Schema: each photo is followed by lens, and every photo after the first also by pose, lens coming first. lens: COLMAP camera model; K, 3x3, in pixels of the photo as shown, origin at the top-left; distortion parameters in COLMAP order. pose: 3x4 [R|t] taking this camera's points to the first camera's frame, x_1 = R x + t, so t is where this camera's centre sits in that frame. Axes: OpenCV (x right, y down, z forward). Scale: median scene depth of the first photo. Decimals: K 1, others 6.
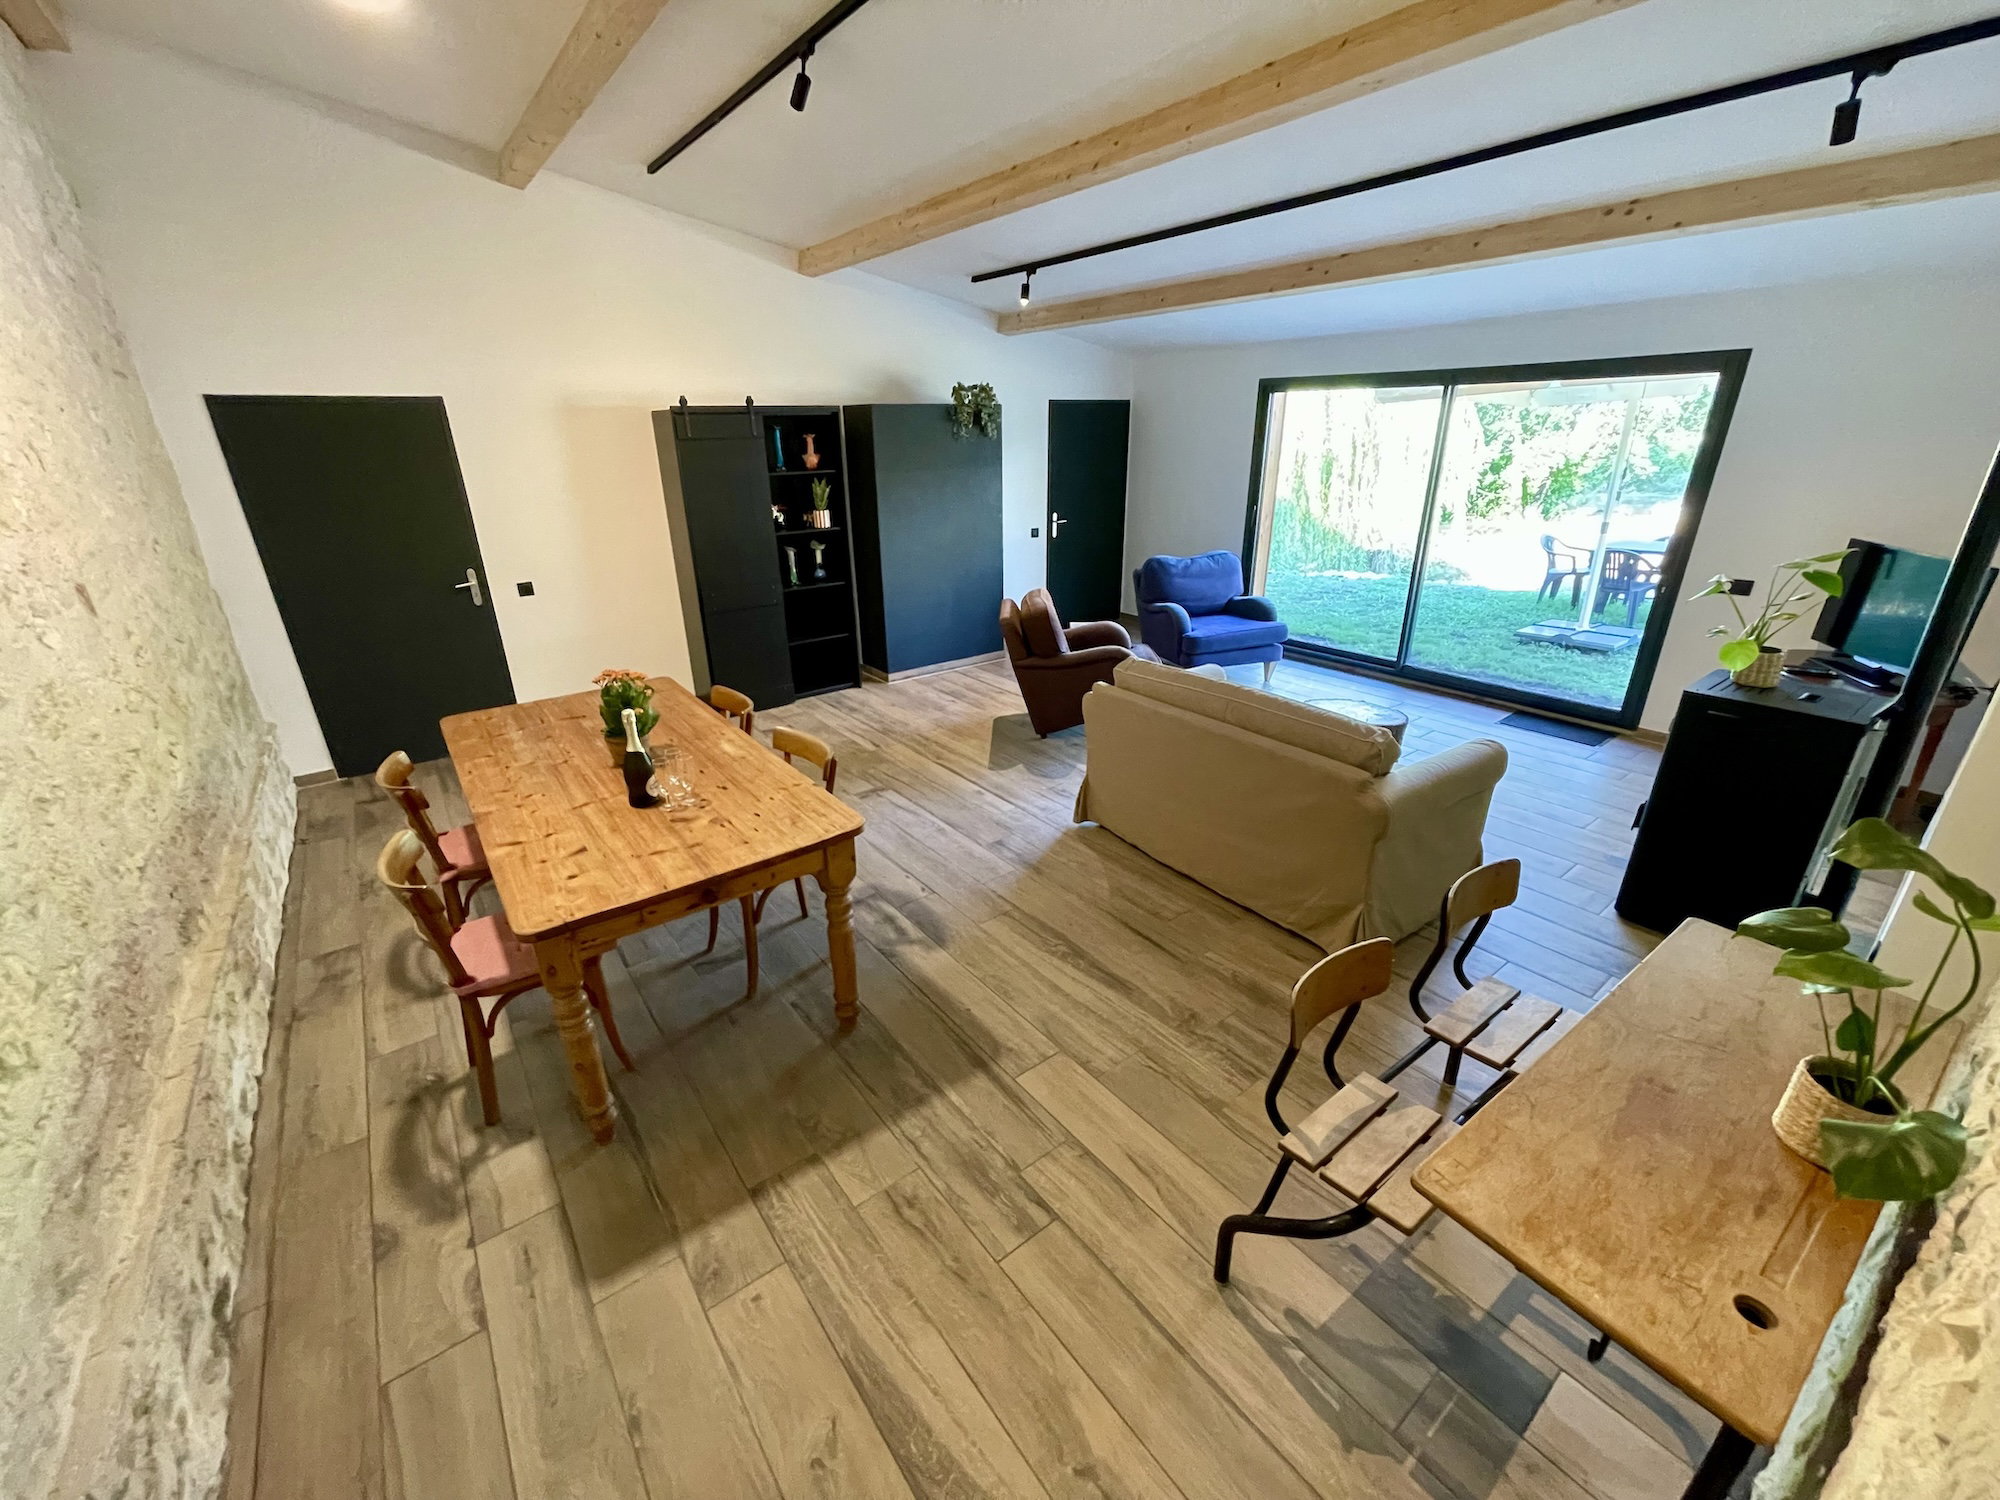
lens RADIAL K [[808.9, 0, 997.8], [0, 808.9, 754.6], [0, 0, 1]] dist [0.001468, -0.000108]
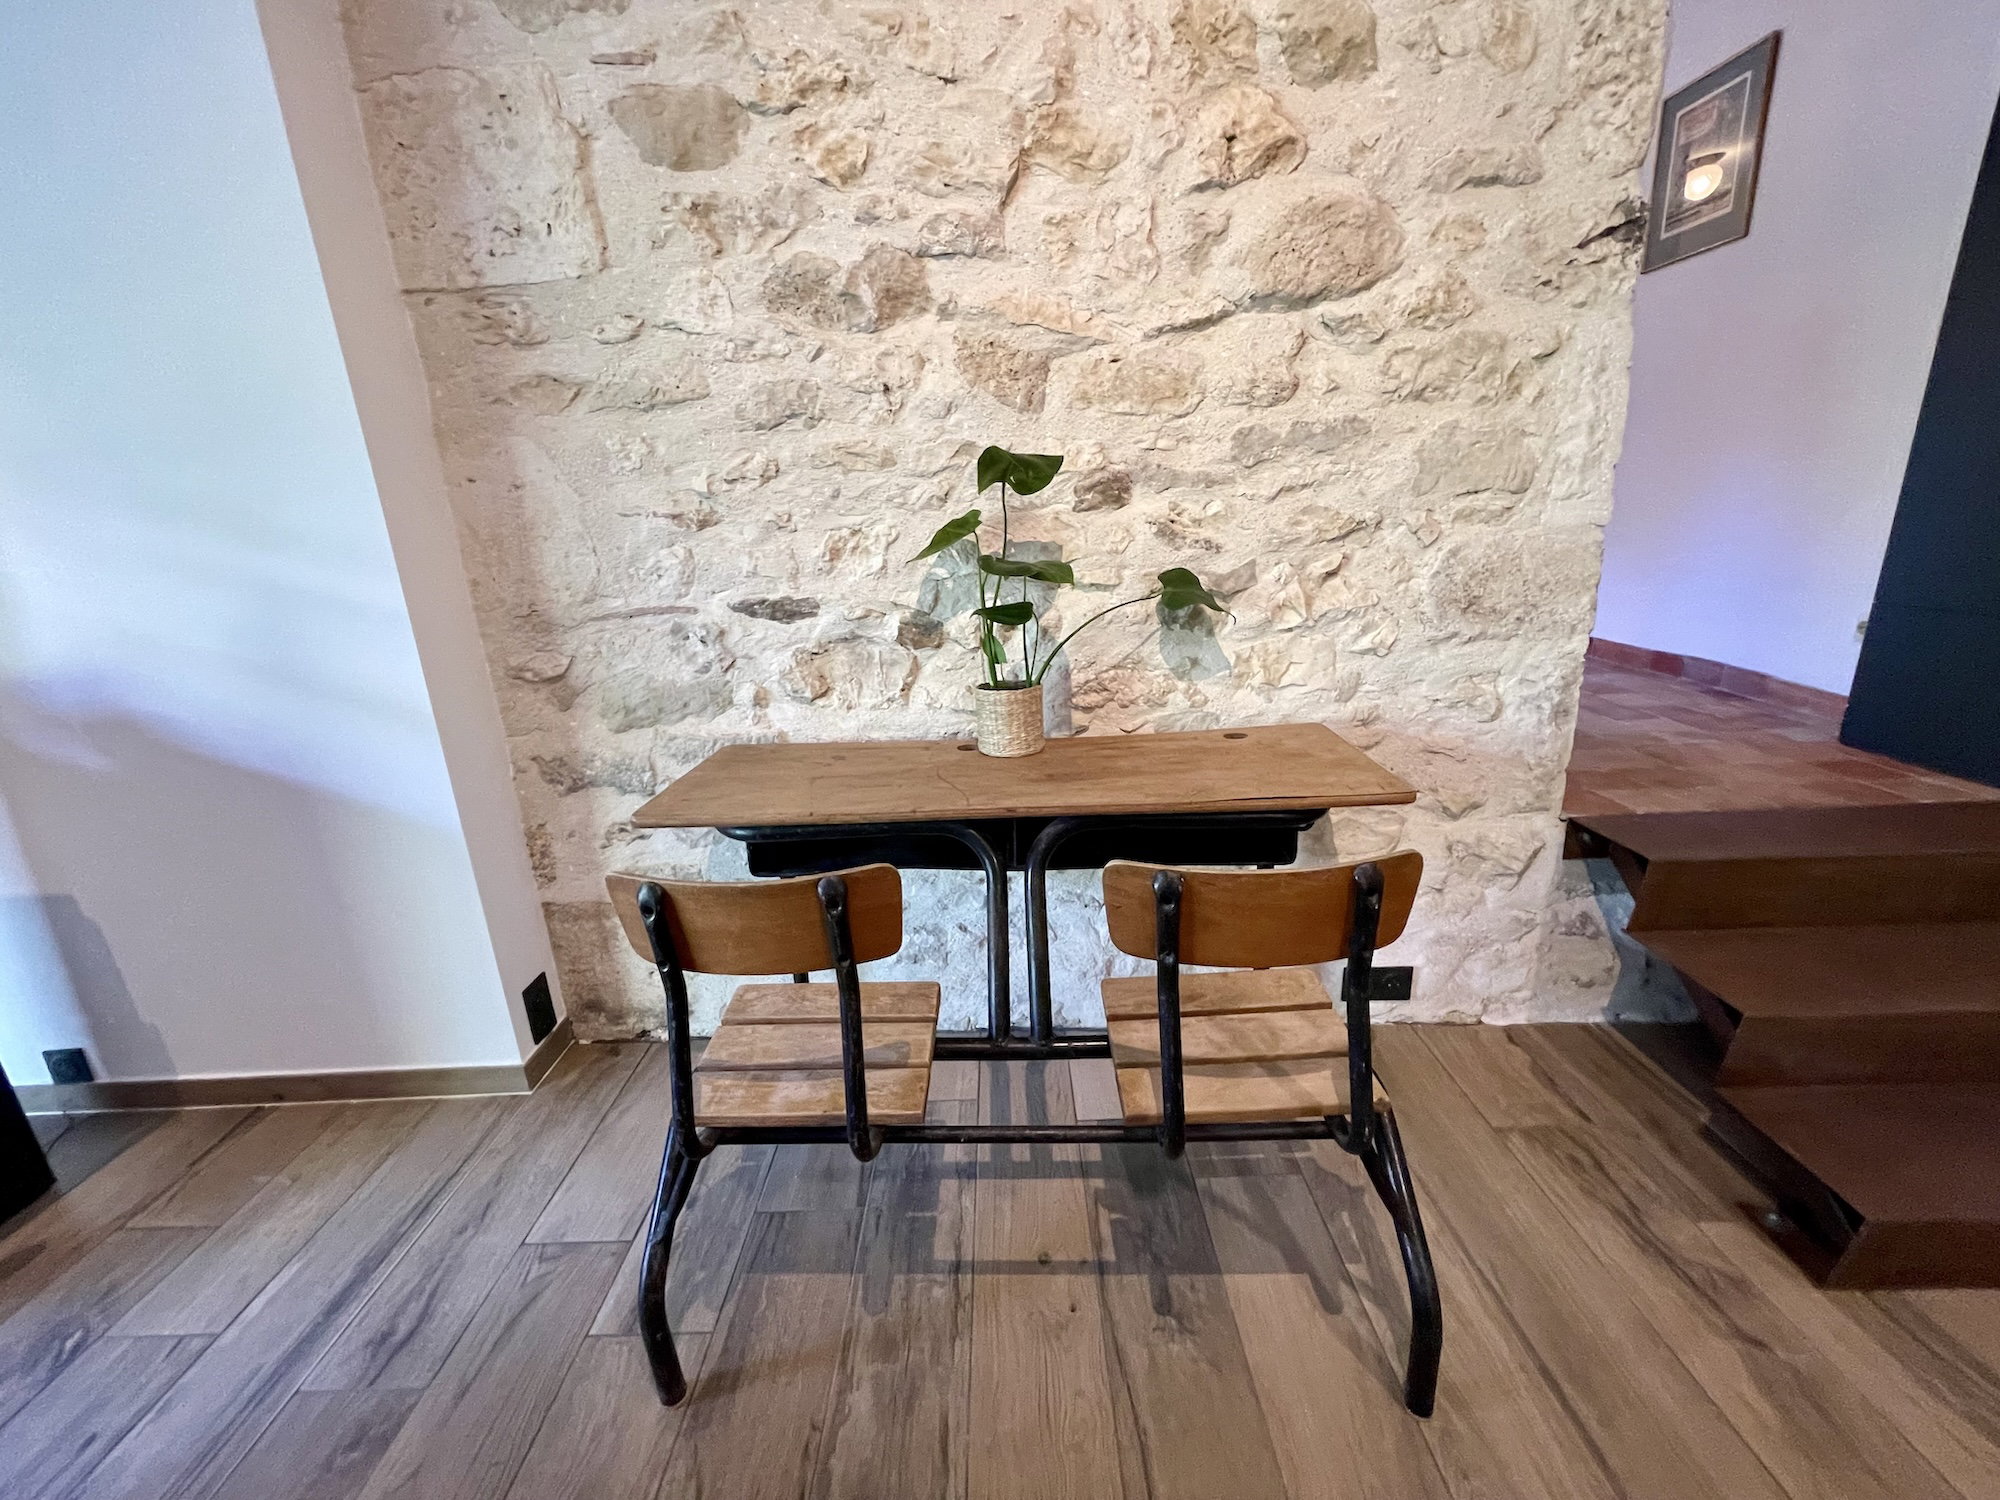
lens RADIAL K [[808.9, 0, 992.0], [0, 808.9, 749.4], [0, 0, 1]] dist [0.001468, -0.000108]
pose [[-0.779722, -0.119423, 0.614632, 0.077238], [0.295881, 0.794842, 0.529792, -0.044052], [-0.551804, 0.594949, -0.584421, 0.445277]]
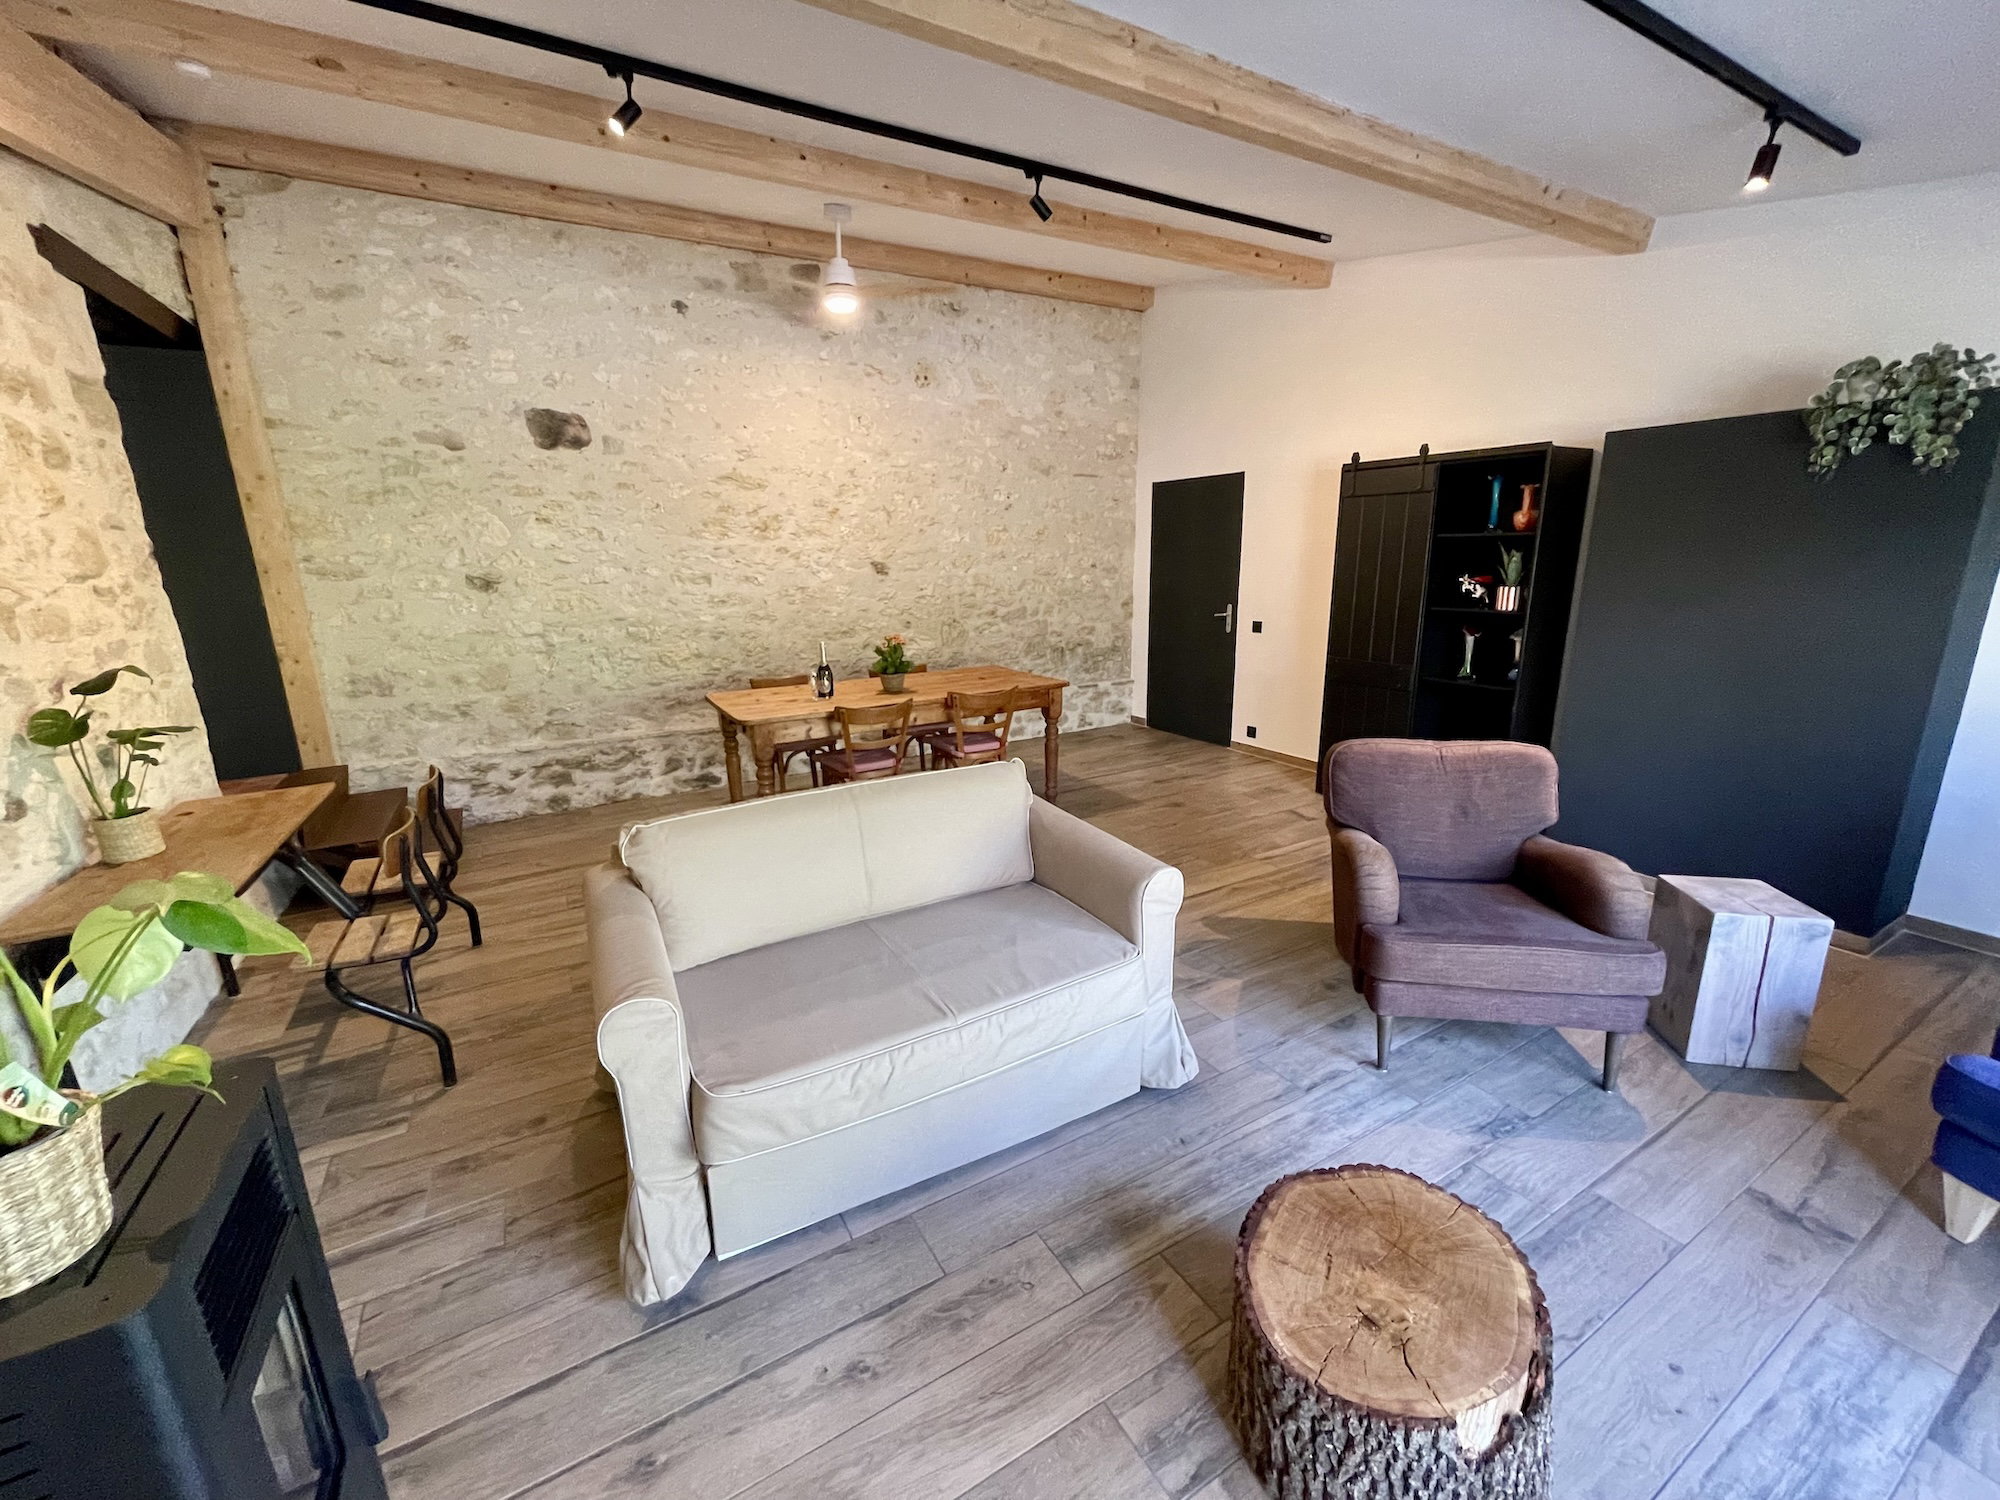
lens RADIAL K [[808.9, 0, 987.5], [0, 808.9, 753.8], [0, 0, 1]] dist [0.001468, -0.000108]
pose [[-0.143702, 0.261098, -0.954556, 0.612816], [-0.352175, 0.887931, 0.295892, -0.236180], [0.924836, 0.378691, -0.035645, 0.702557]]
